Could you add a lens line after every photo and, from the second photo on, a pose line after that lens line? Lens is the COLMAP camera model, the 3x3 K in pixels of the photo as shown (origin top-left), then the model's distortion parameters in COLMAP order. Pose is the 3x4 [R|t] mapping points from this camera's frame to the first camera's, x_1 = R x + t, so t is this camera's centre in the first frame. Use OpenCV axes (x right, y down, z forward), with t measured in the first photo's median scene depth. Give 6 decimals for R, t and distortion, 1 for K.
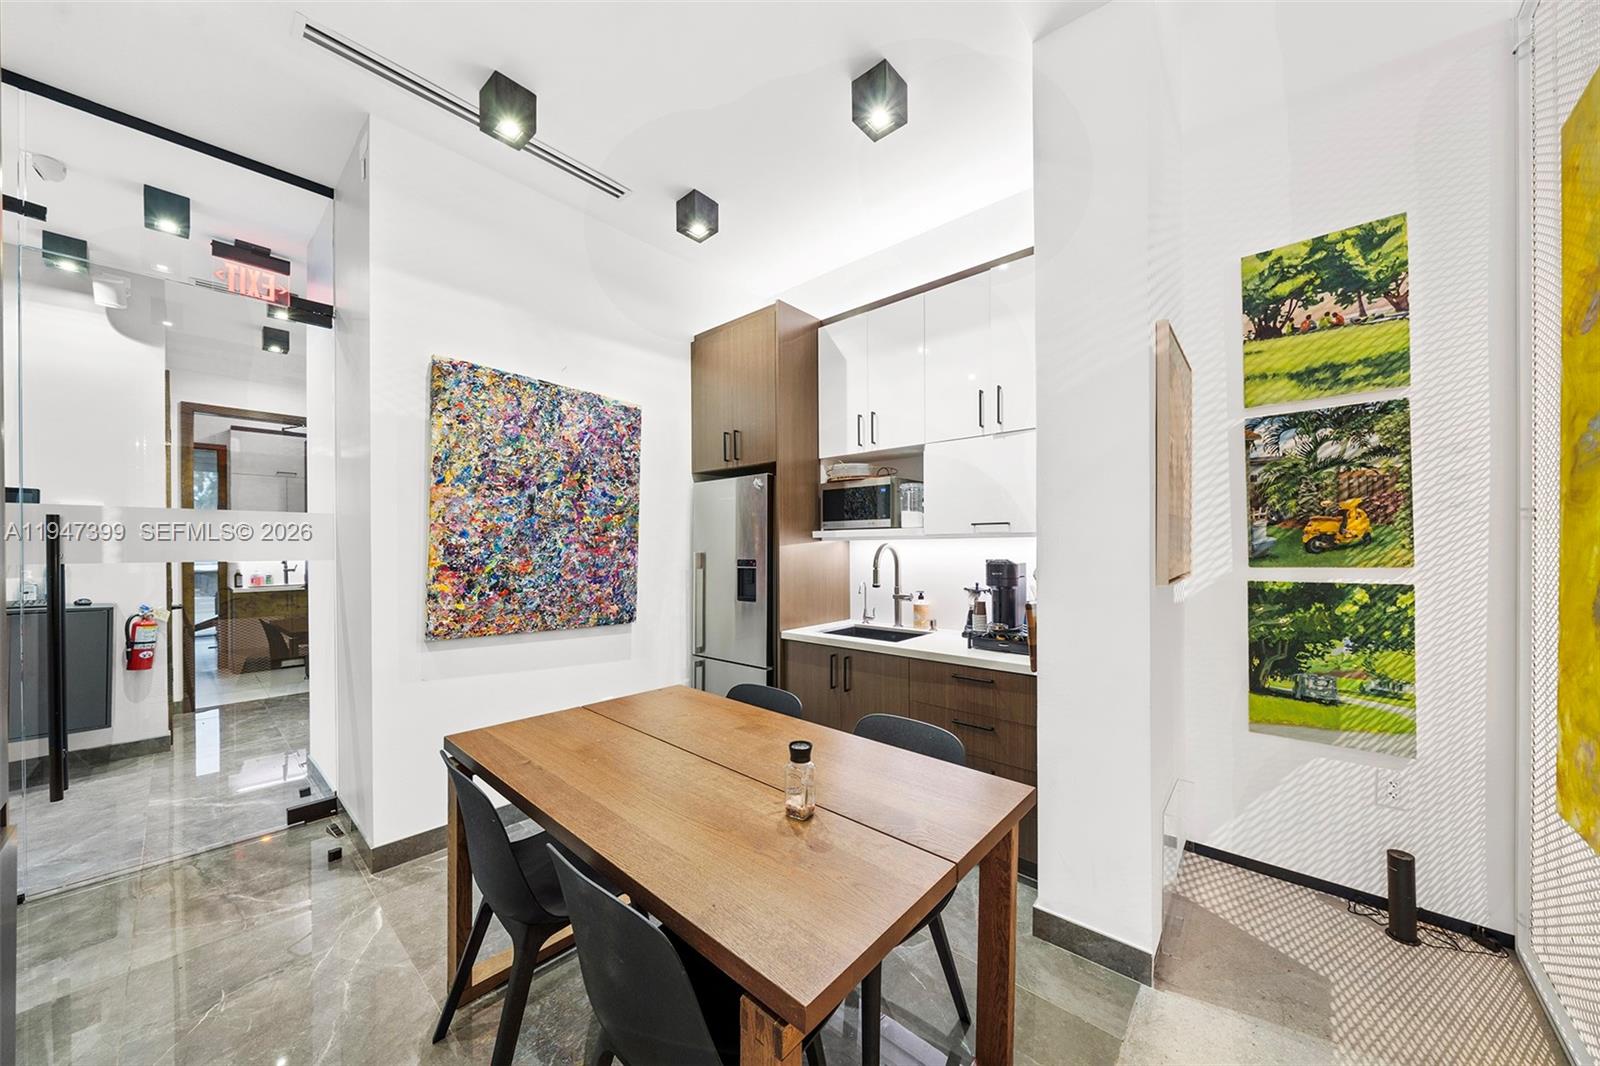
lens RADIAL K [[552.1, 0, 800.0], [0, 552.1, 533.0], [0, 0, 1]] dist [-0.000189, -0.000004]
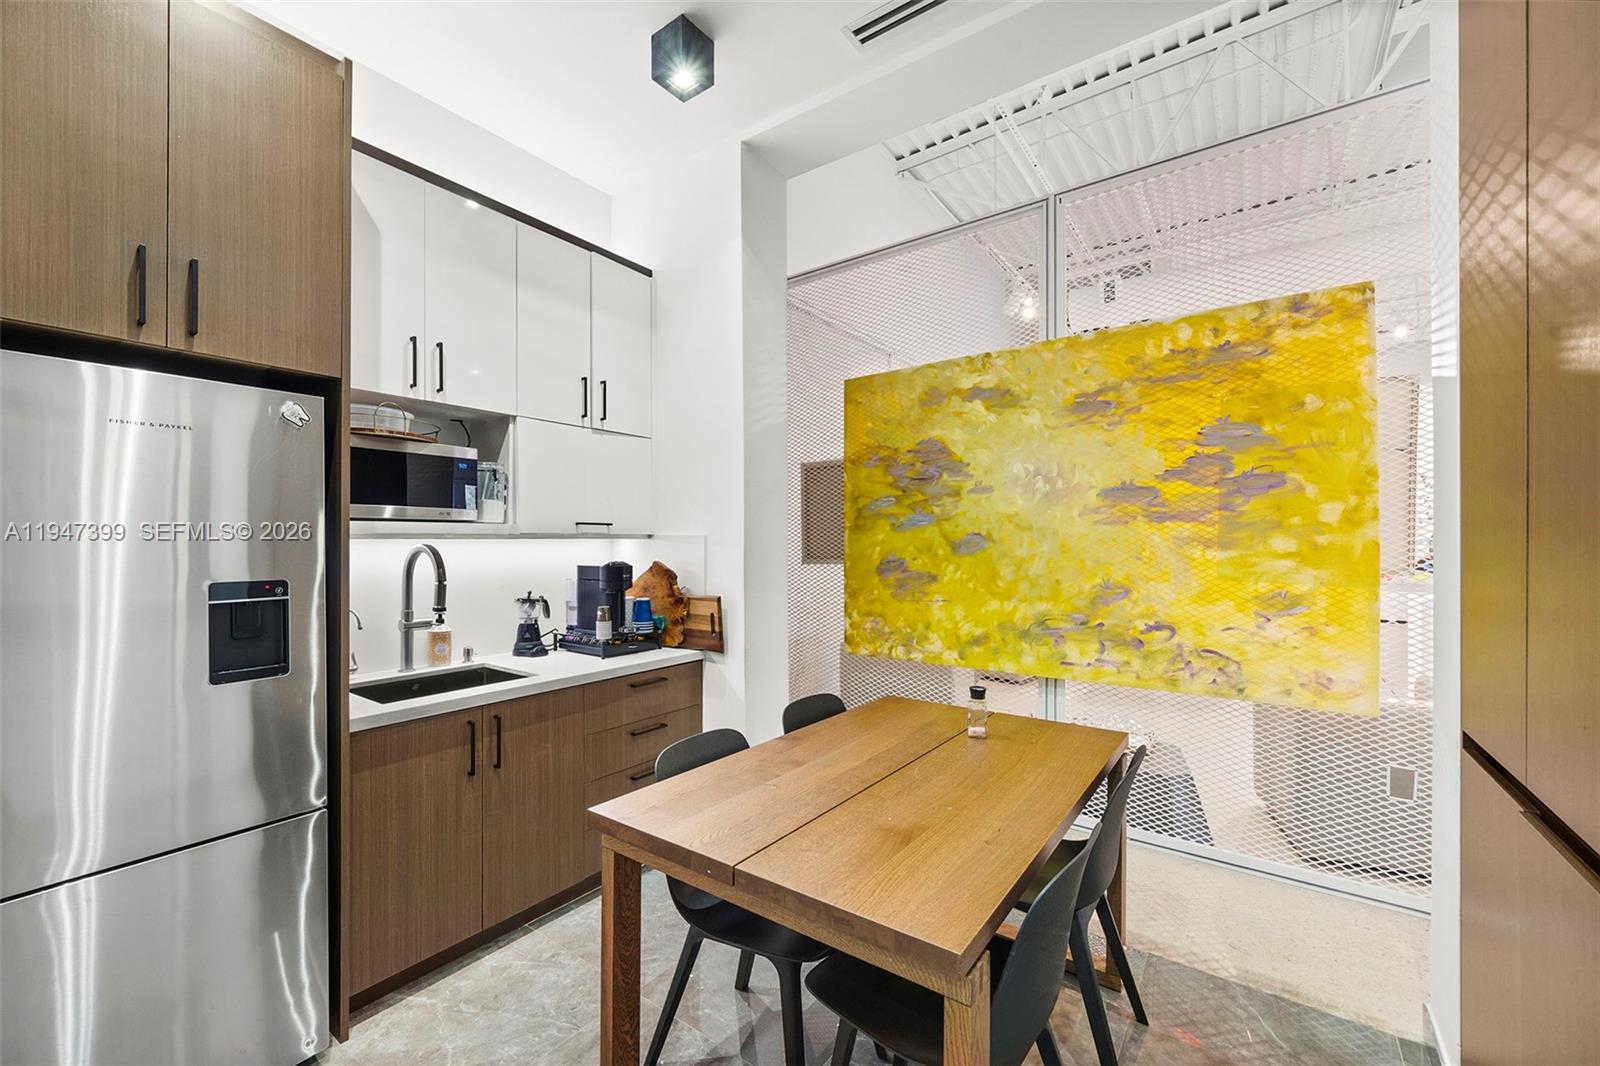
lens RADIAL K [[644.4, 0, 800.0], [0, 644.4, 533.0], [0, 0, 1]] dist [0.000102, -0.000005]
pose [[-0.100950, 0.017404, 0.994739, -0.657507], [-0.020960, 0.999588, -0.019615, 0.011417], [-0.994671, -0.022830, -0.100543, 0.643258]]
